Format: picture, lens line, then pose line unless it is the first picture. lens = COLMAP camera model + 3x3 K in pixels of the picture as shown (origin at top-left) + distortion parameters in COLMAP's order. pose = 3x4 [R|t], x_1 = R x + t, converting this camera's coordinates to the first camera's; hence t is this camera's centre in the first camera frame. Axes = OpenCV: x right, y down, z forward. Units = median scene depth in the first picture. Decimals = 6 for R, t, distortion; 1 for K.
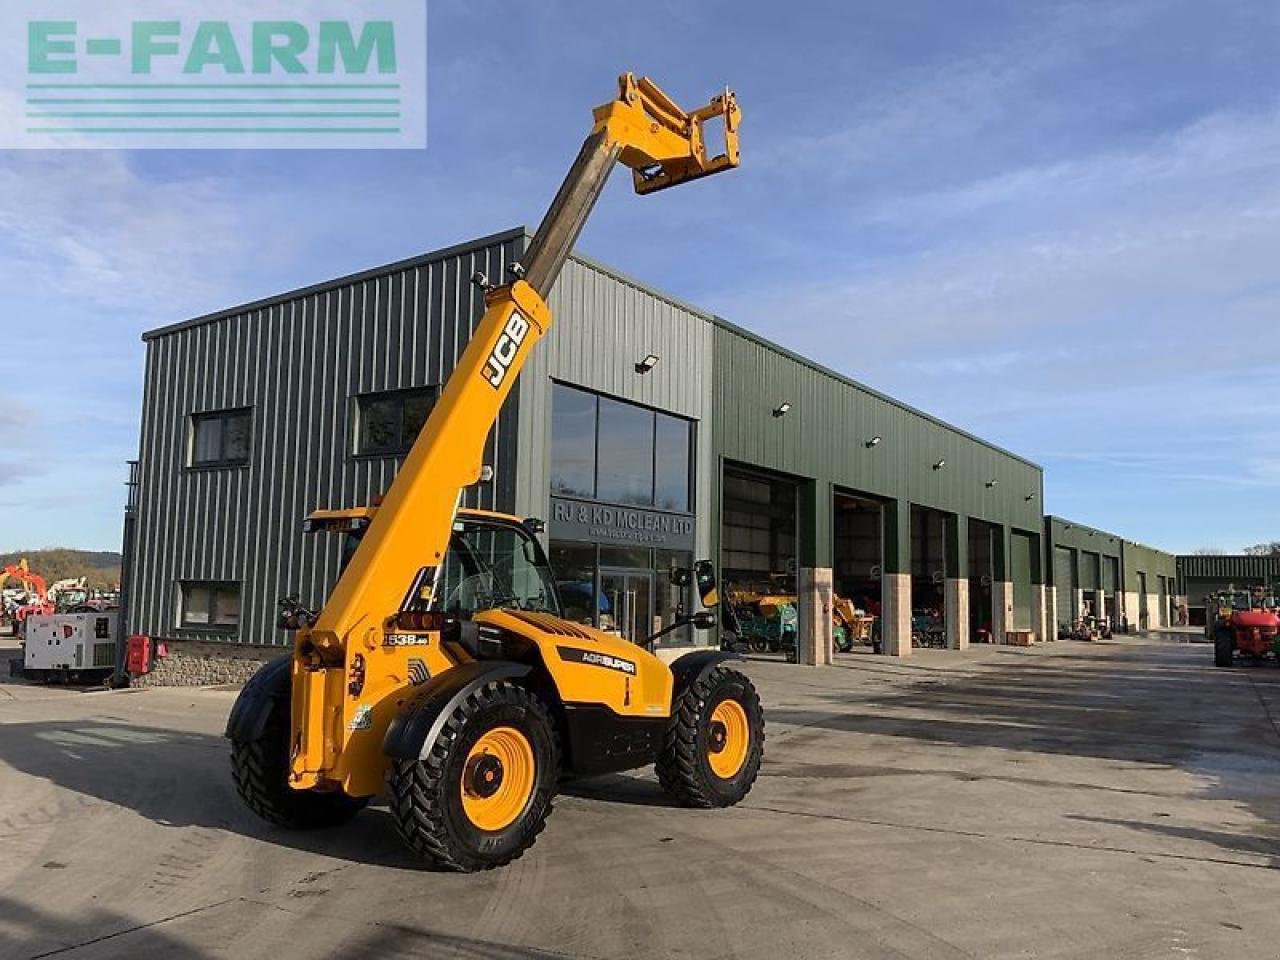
lens RADIAL K [[1045.2, 0, 640.0], [0, 1045.2, 480.0], [0, 0, 1]] dist [0.102037, -0.167298]
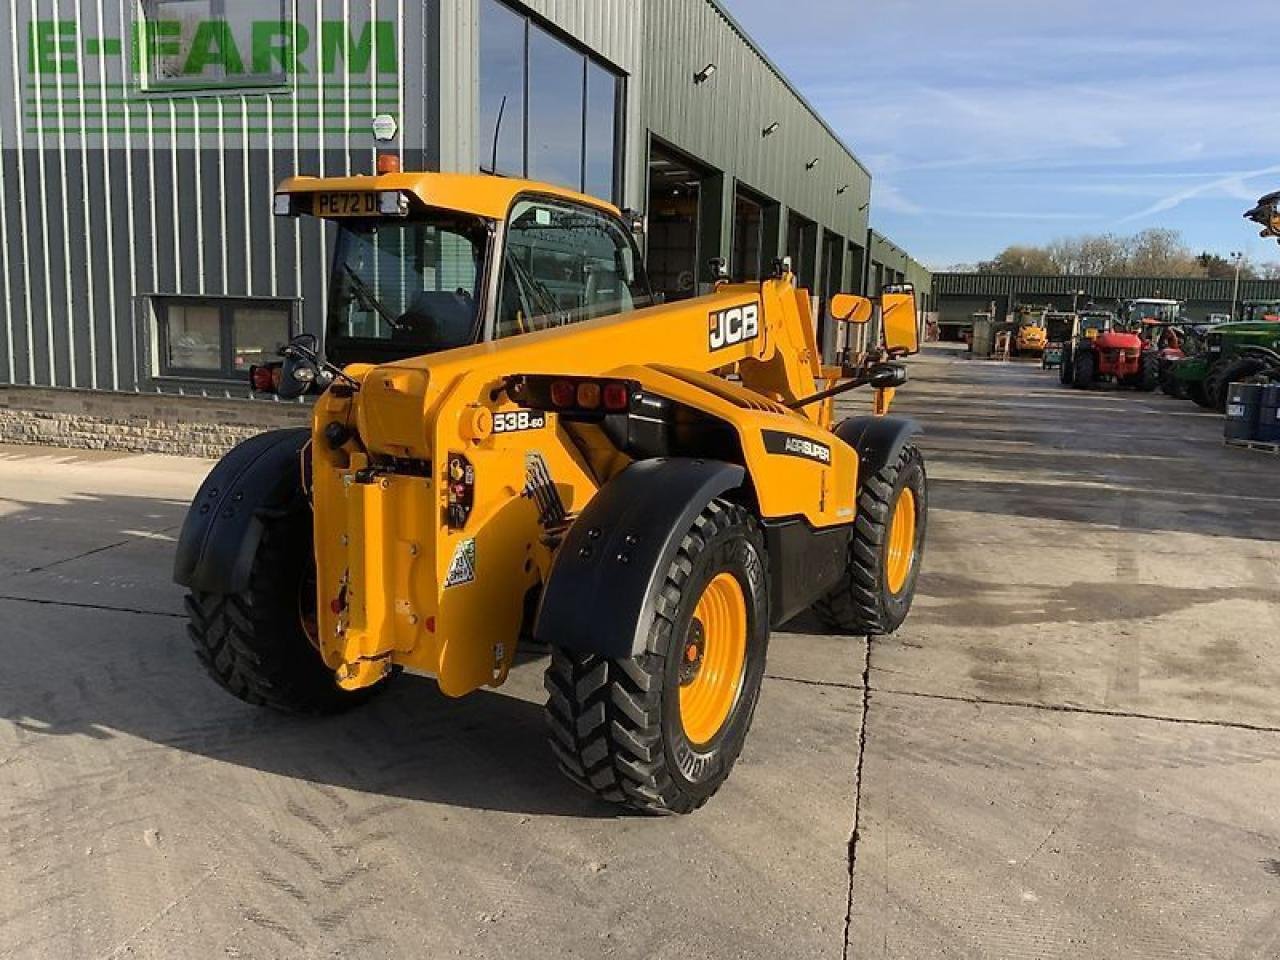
lens RADIAL K [[1055.4, 0, 643.4], [0, 1055.4, 471.7], [0, 0, 1]] dist [0.087944, -0.167474]
pose [[0.968489, -0.021424, 0.248132, -0.280057], [-0.044703, 0.965160, 0.257815, 0.027099], [-0.245010, -0.260784, 0.933789, 0.421863]]
